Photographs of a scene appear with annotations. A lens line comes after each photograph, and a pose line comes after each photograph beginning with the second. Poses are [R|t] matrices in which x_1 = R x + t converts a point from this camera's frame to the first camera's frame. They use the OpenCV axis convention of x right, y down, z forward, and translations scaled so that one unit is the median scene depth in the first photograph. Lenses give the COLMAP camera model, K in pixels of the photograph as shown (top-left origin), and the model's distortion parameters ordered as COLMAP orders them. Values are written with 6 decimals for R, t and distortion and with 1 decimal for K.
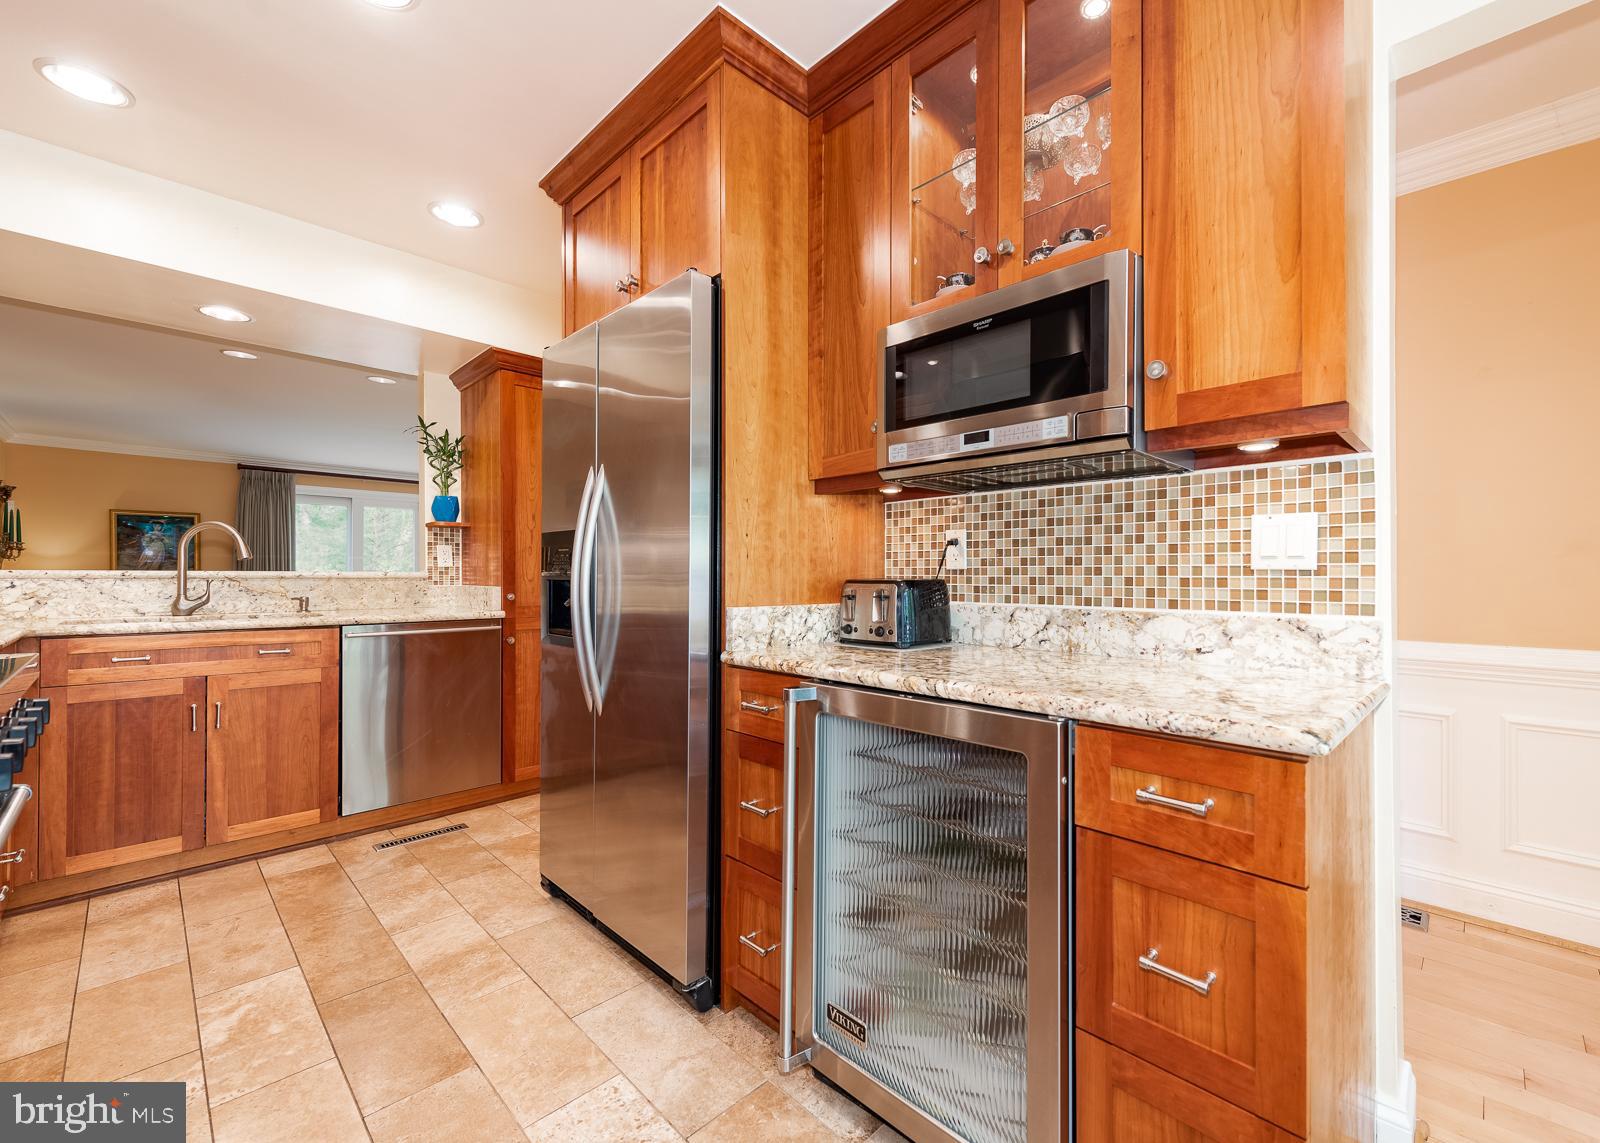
lens RADIAL K [[675.1, 0, 814.1], [0, 675.1, 574.4], [0, 0, 1]] dist [0.001689, -0.000549]
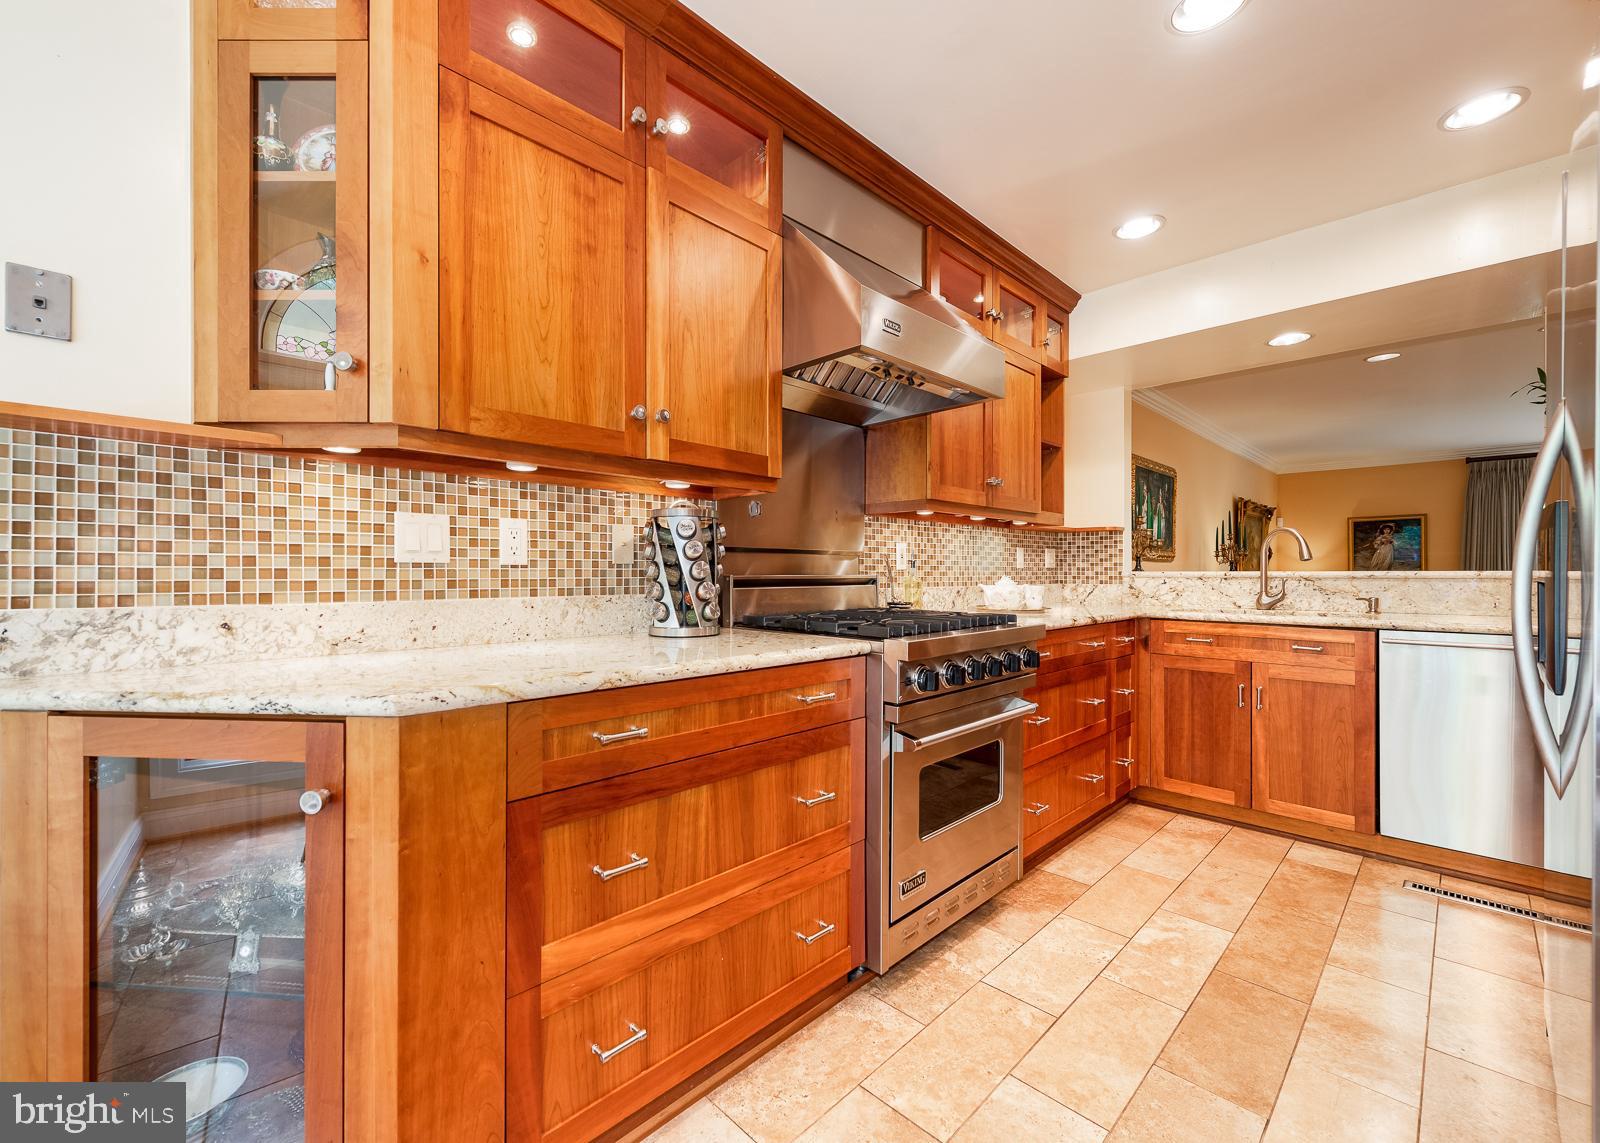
lens RADIAL K [[650.7, 0, 802.5], [0, 650.7, 570.7], [0, 0, 1]] dist [-0.004527, -0.000995]
pose [[-0.000351, -0.006060, -0.999982, 0.220091], [0.001411, 0.999981, -0.006060, -0.000947], [0.999999, -0.001413, -0.000342, 0.231794]]
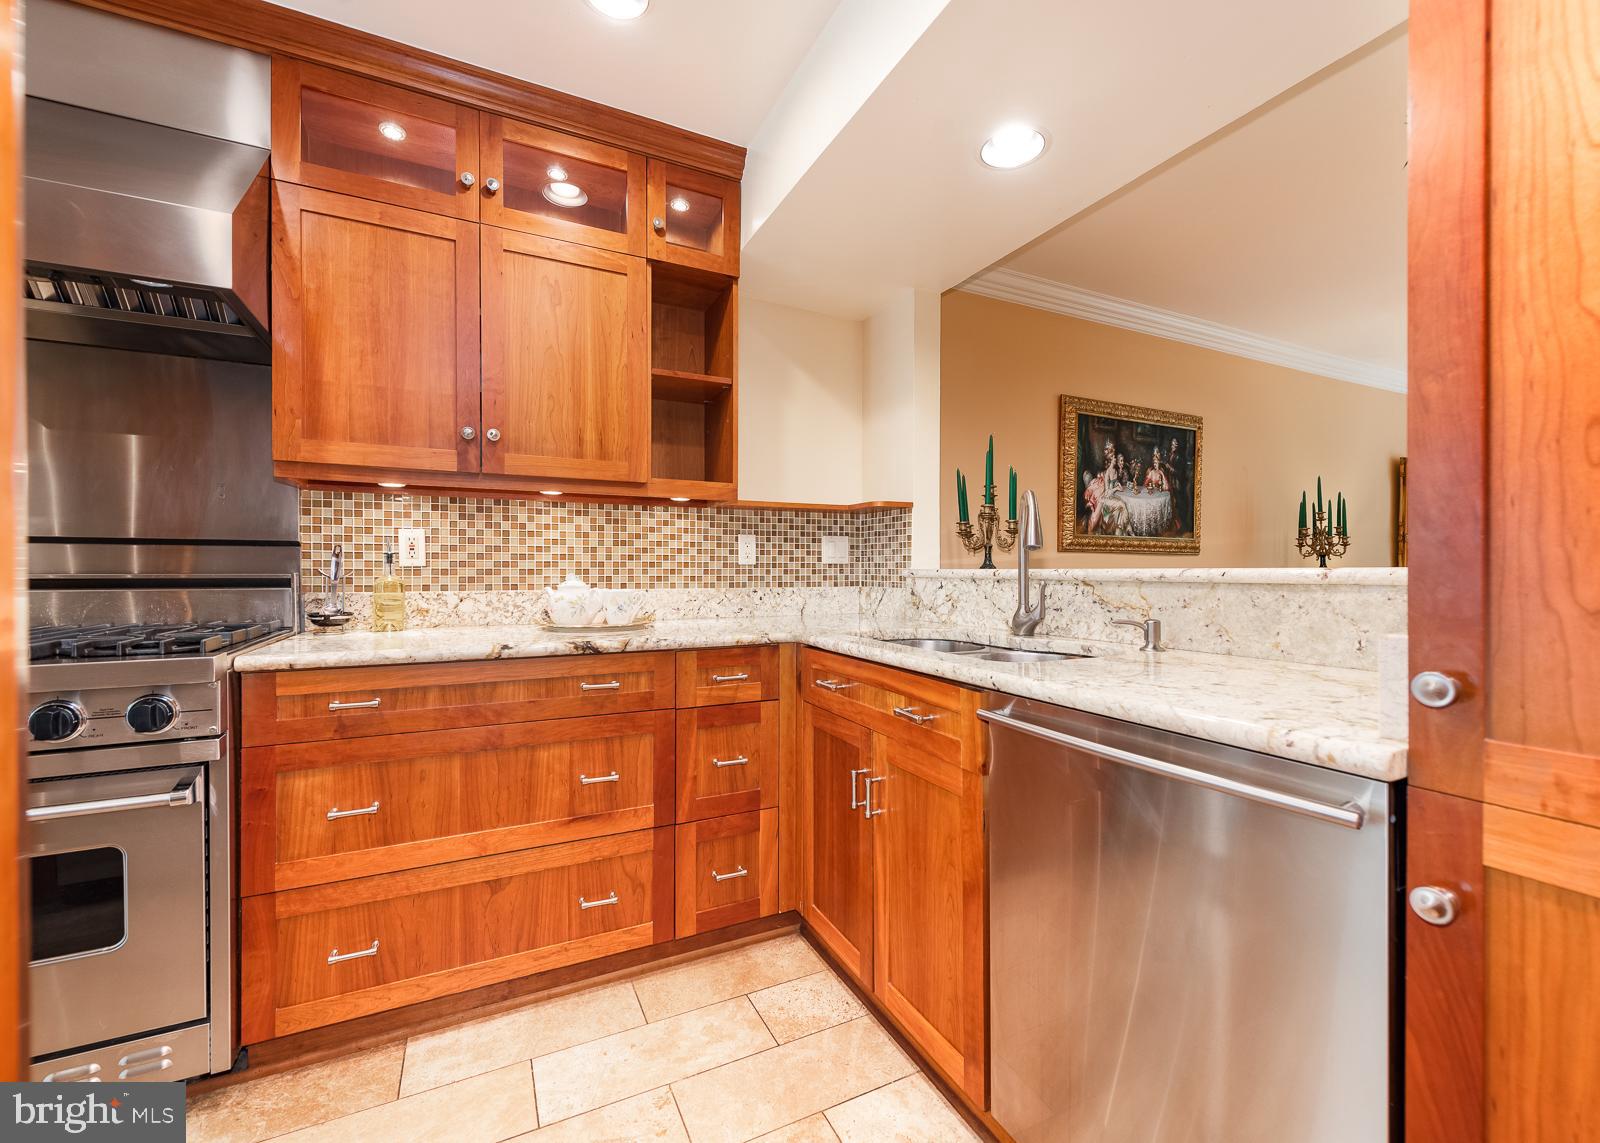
lens RADIAL K [[675.1, 0, 809.8], [0, 675.1, 569.0], [0, 0, 1]] dist [0.001689, -0.000549]
pose [[-0.289584, -0.003511, -0.957146, -0.261201], [-0.000130, 0.999993, -0.003629, -0.003154], [0.957152, -0.000927, -0.289583, 1.144545]]
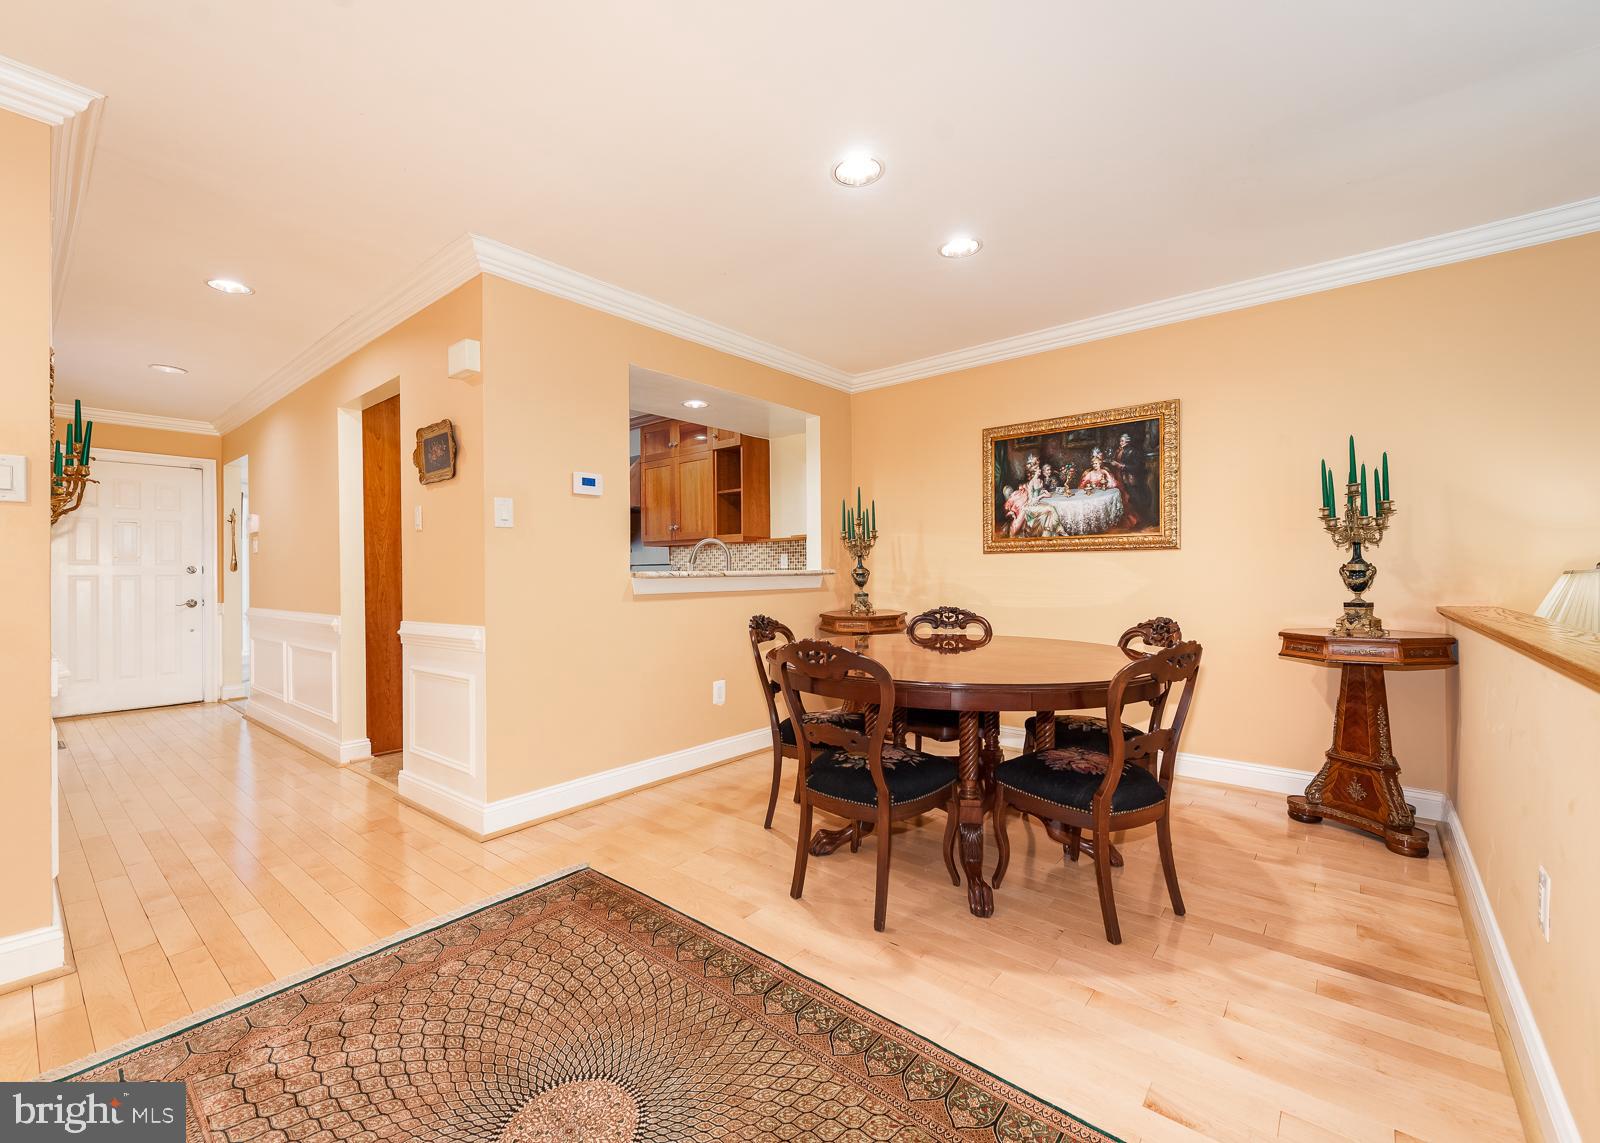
lens RADIAL K [[675.1, 0, 798.3], [0, 675.1, 574.6], [0, 0, 1]] dist [0.001689, -0.000549]
pose [[-0.994844, 0.004238, -0.101327, -1.116667], [0.004533, 0.999986, -0.002684, 0.013142], [0.101315, -0.003130, -0.994850, 3.002593]]
